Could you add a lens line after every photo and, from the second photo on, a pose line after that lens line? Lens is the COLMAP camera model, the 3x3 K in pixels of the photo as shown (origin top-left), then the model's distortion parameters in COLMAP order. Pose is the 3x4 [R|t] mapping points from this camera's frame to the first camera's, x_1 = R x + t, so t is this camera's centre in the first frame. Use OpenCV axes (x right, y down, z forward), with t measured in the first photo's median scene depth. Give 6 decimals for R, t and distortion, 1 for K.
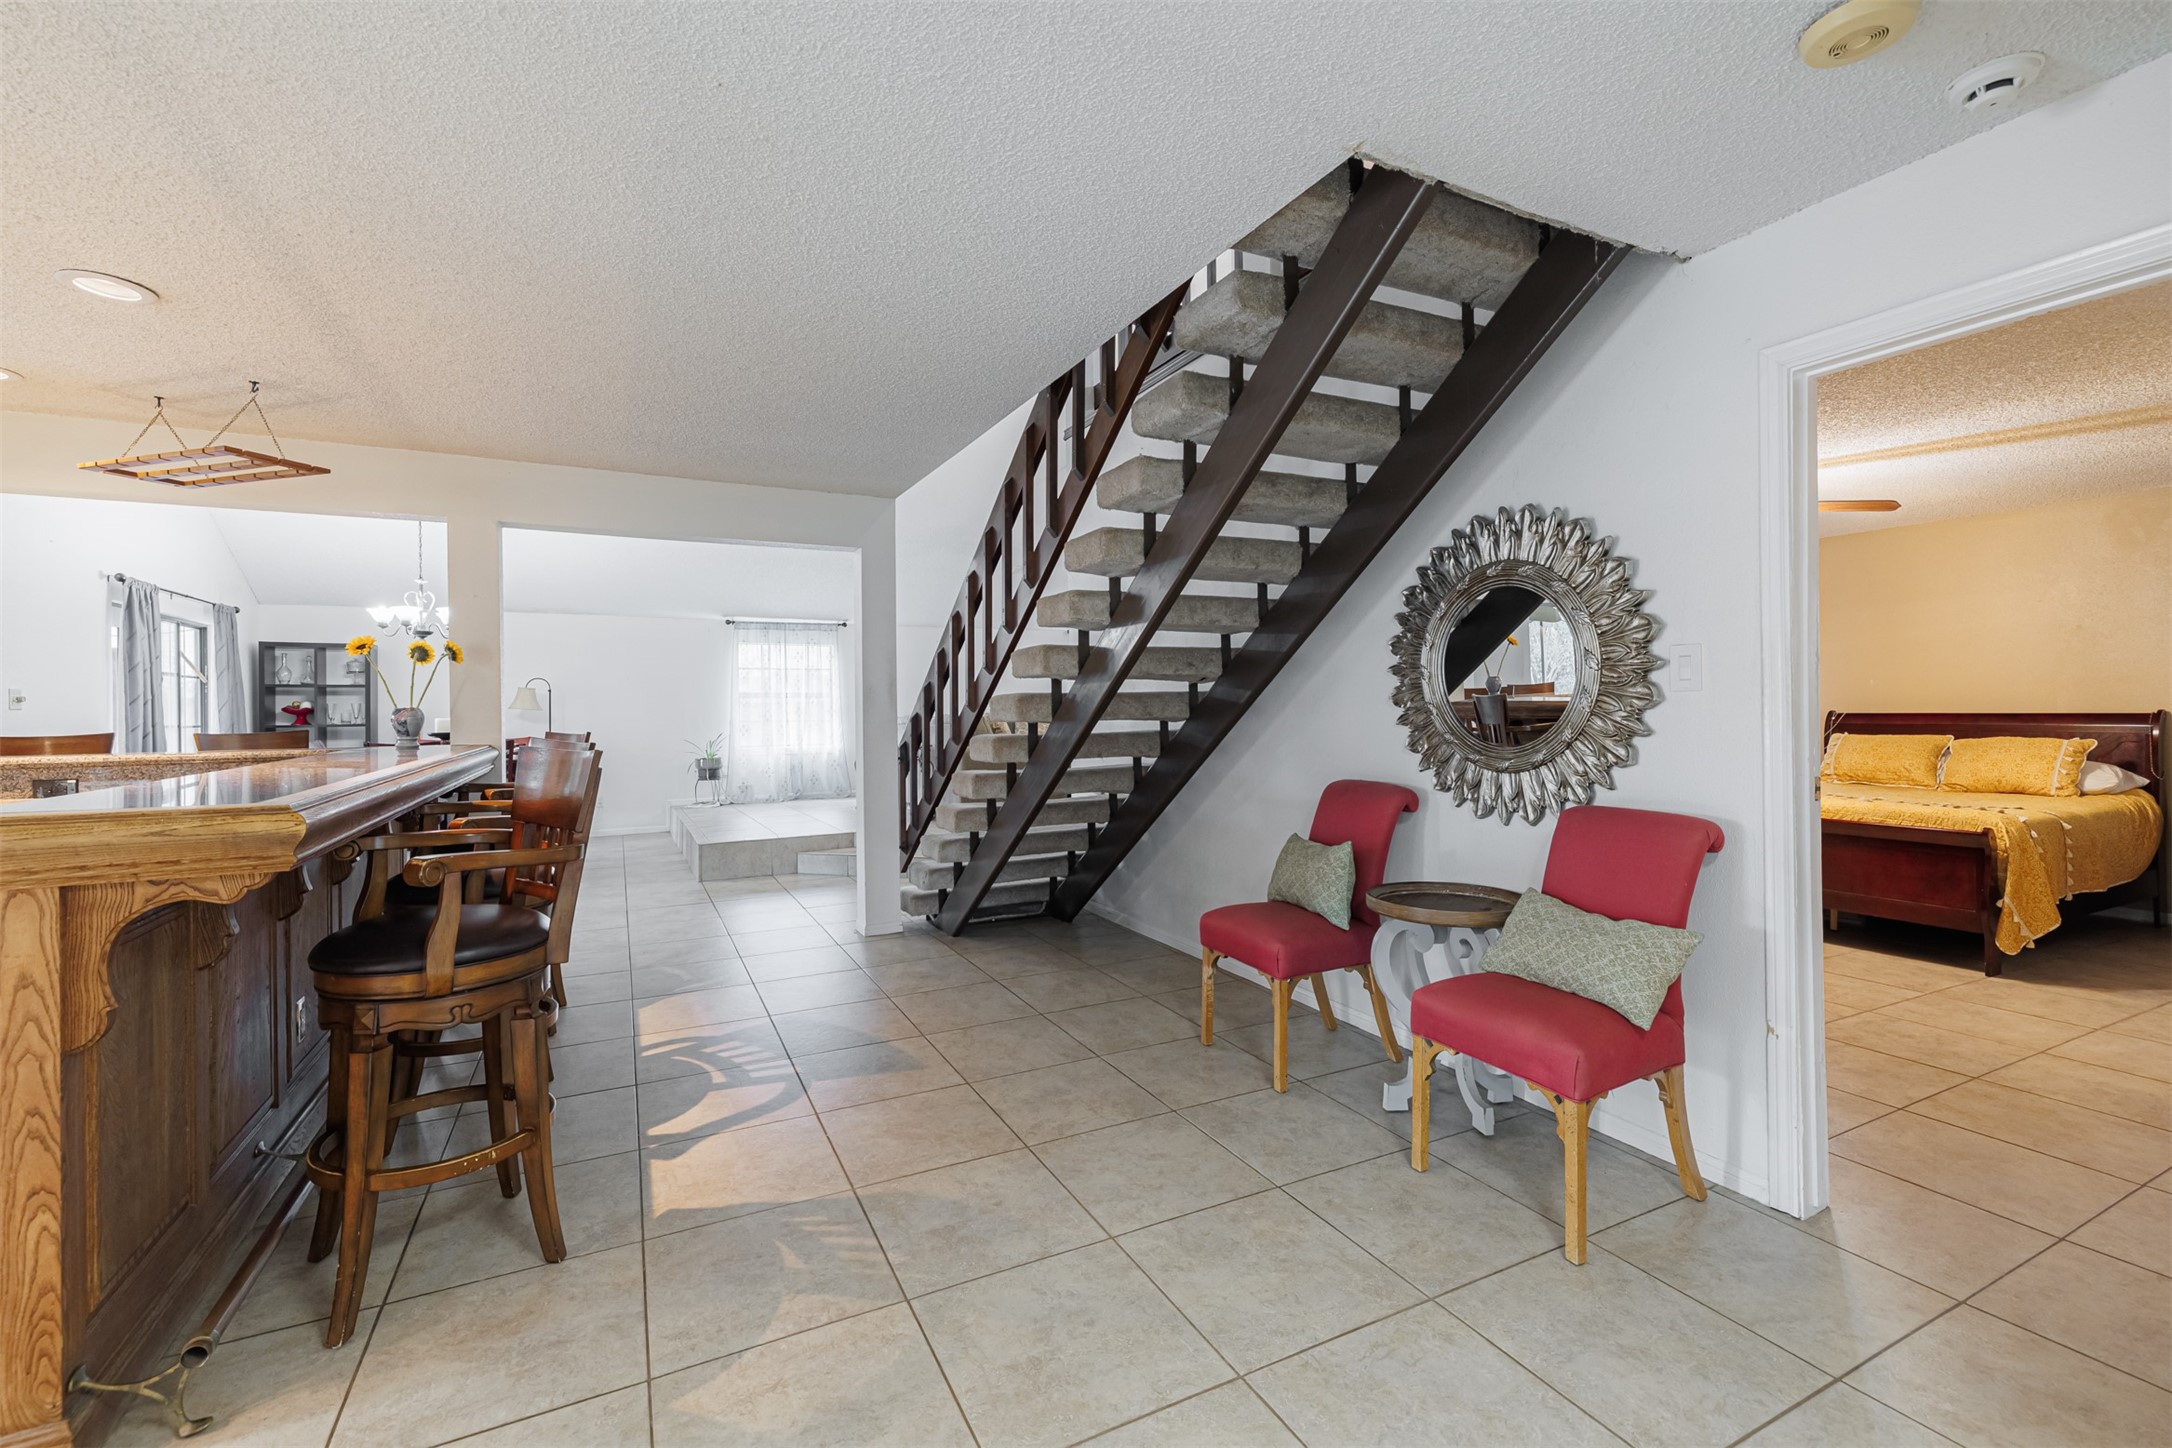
lens RADIAL K [[908.5, 0, 1081.5], [0, 908.5, 715.1], [0, 0, 1]] dist [0.007882, -0.002274]
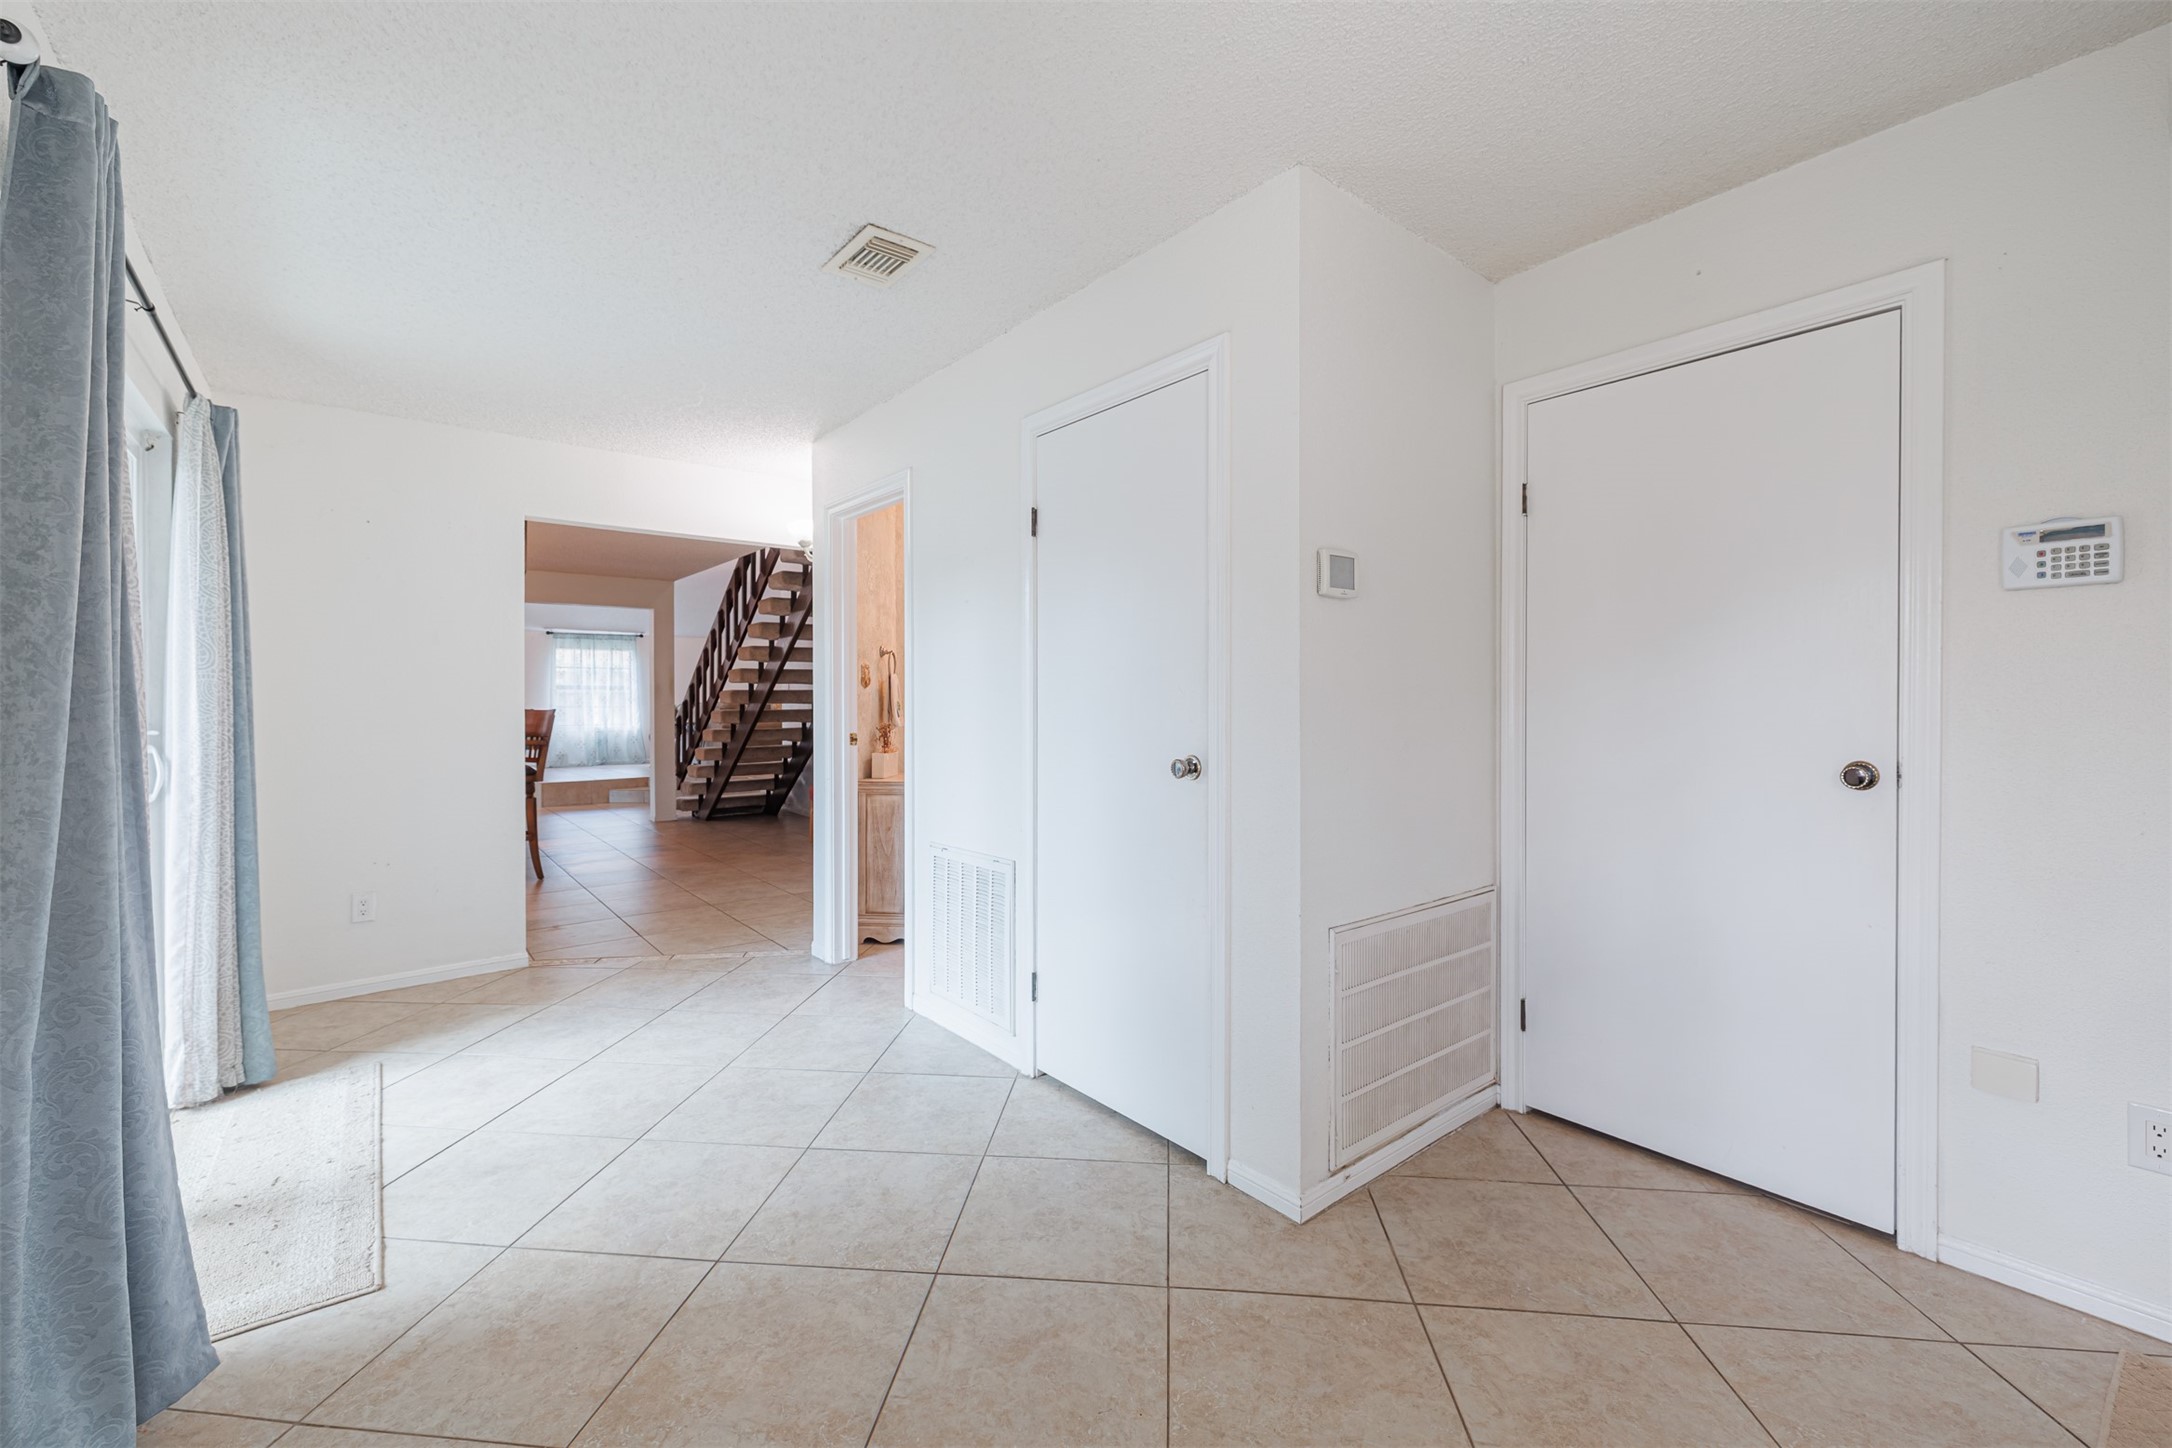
lens RADIAL K [[908.5, 0, 1085.8], [0, 908.5, 705.8], [0, 0, 1]] dist [0.007882, -0.002274]
pose [[0.979393, 0.006688, 0.201854, 0.230402], [-0.006039, 0.999974, -0.003828, 0.011468], [-0.201875, 0.002530, 0.979408, -0.929035]]
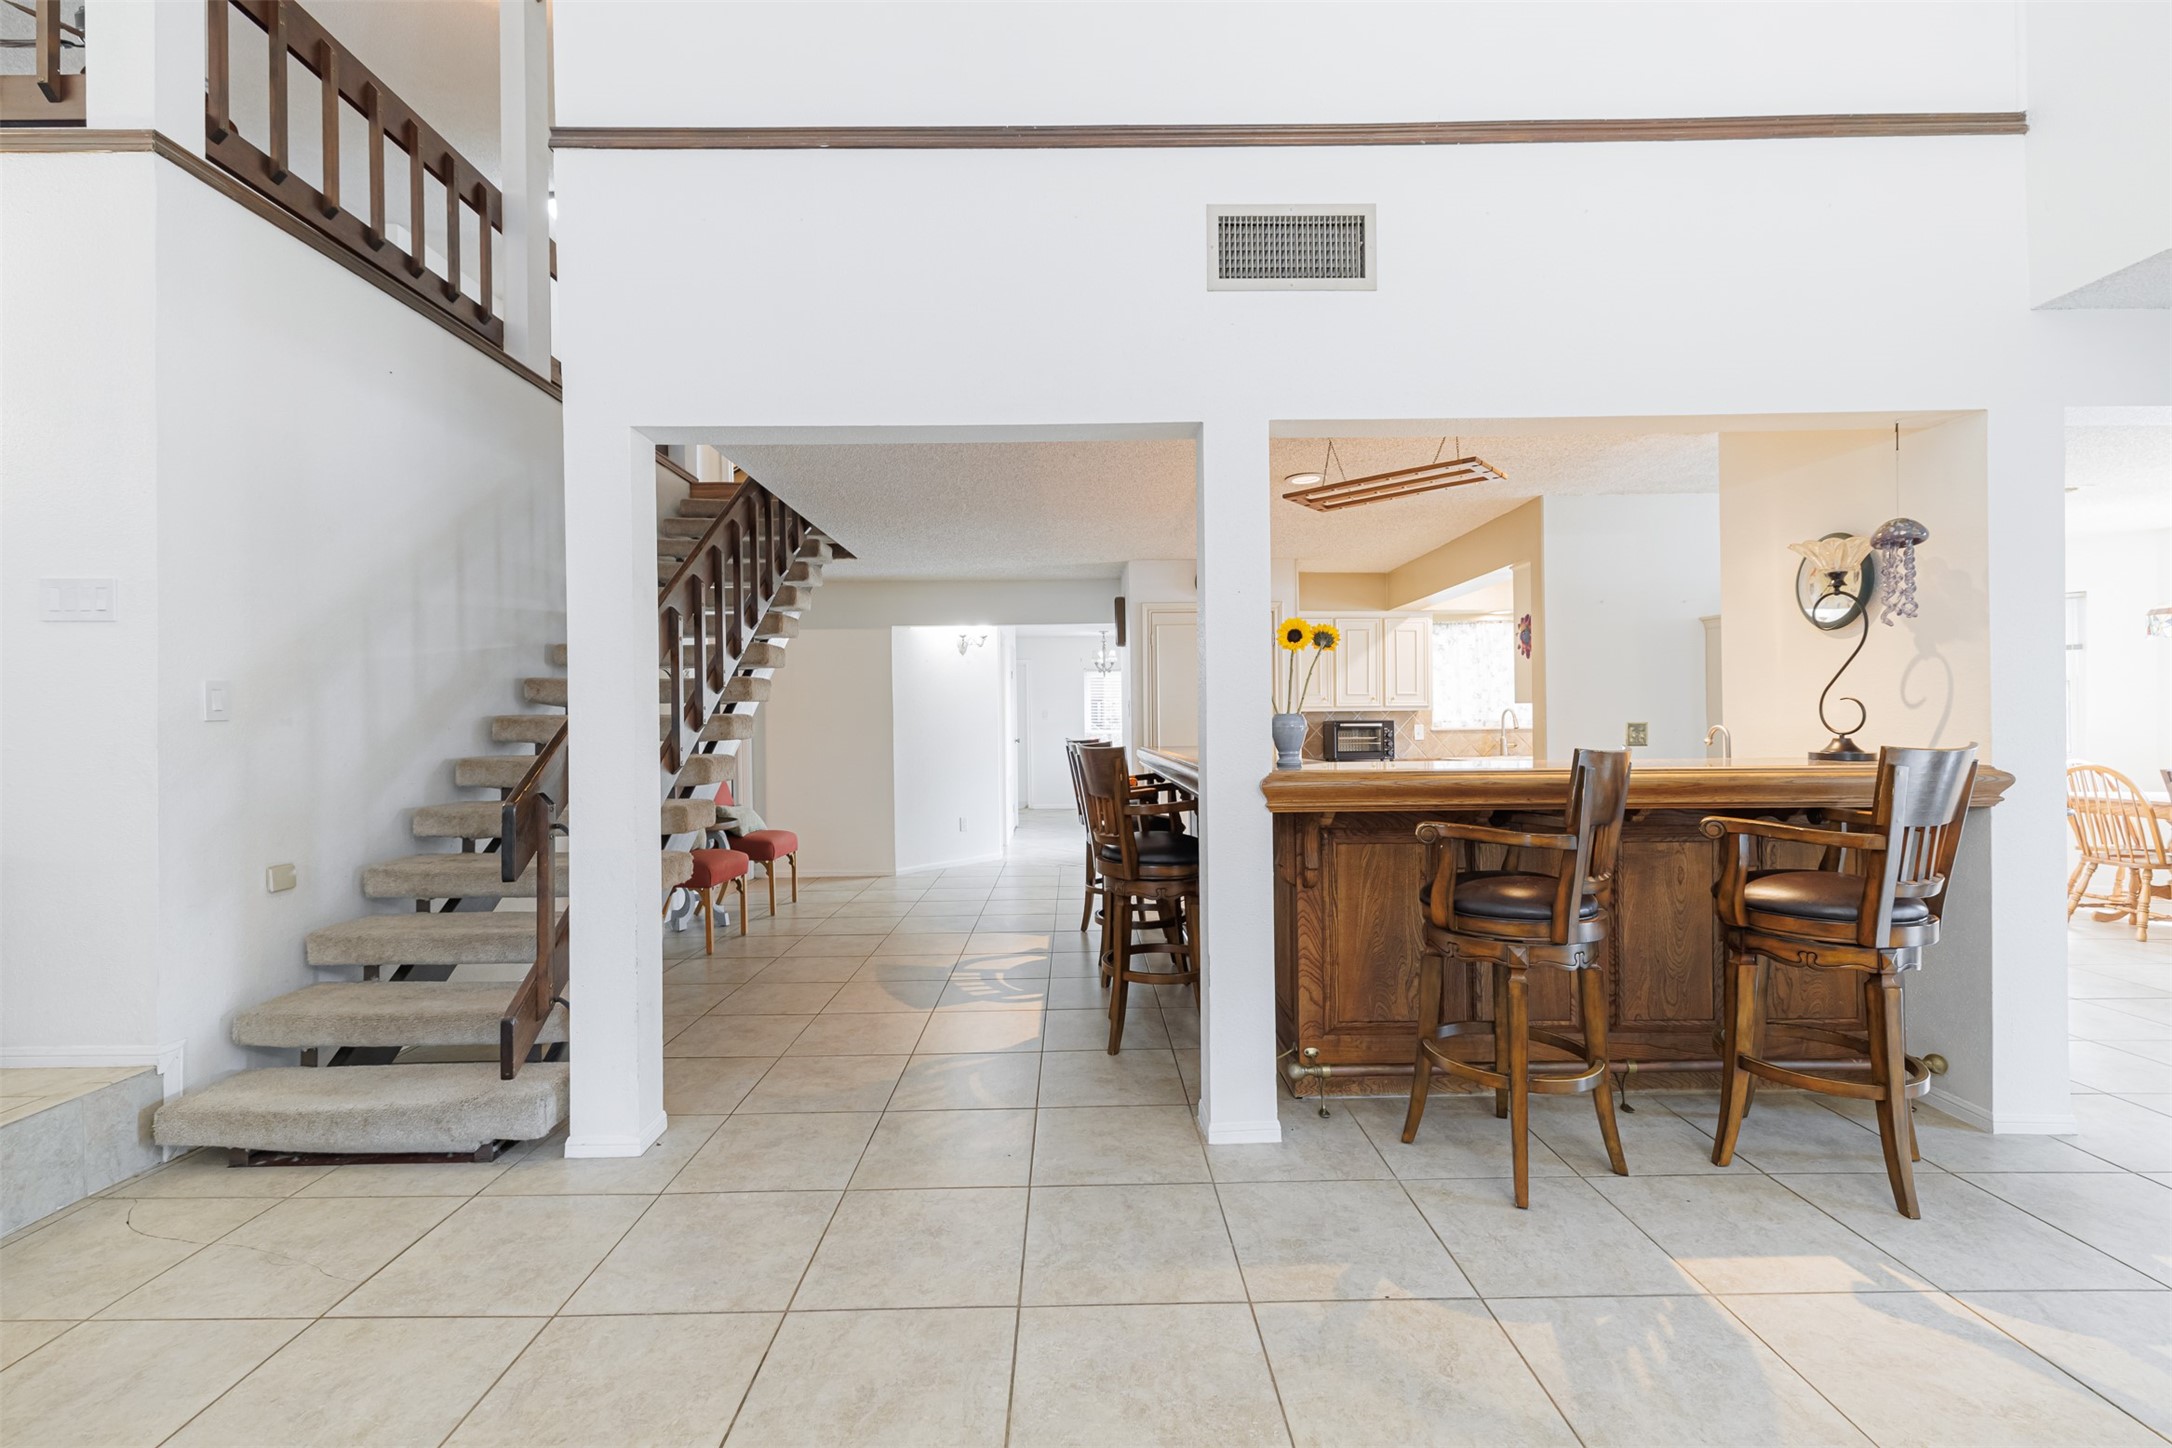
lens RADIAL K [[908.5, 0, 1095.4], [0, 908.5, 722.2], [0, 0, 1]] dist [0.007882, -0.002274]
pose [[-0.900415, 0.023451, 0.434400, -0.715423], [0.028741, 0.999571, 0.005613, -0.007293], [-0.434082, 0.017539, -0.900703, 1.358686]]
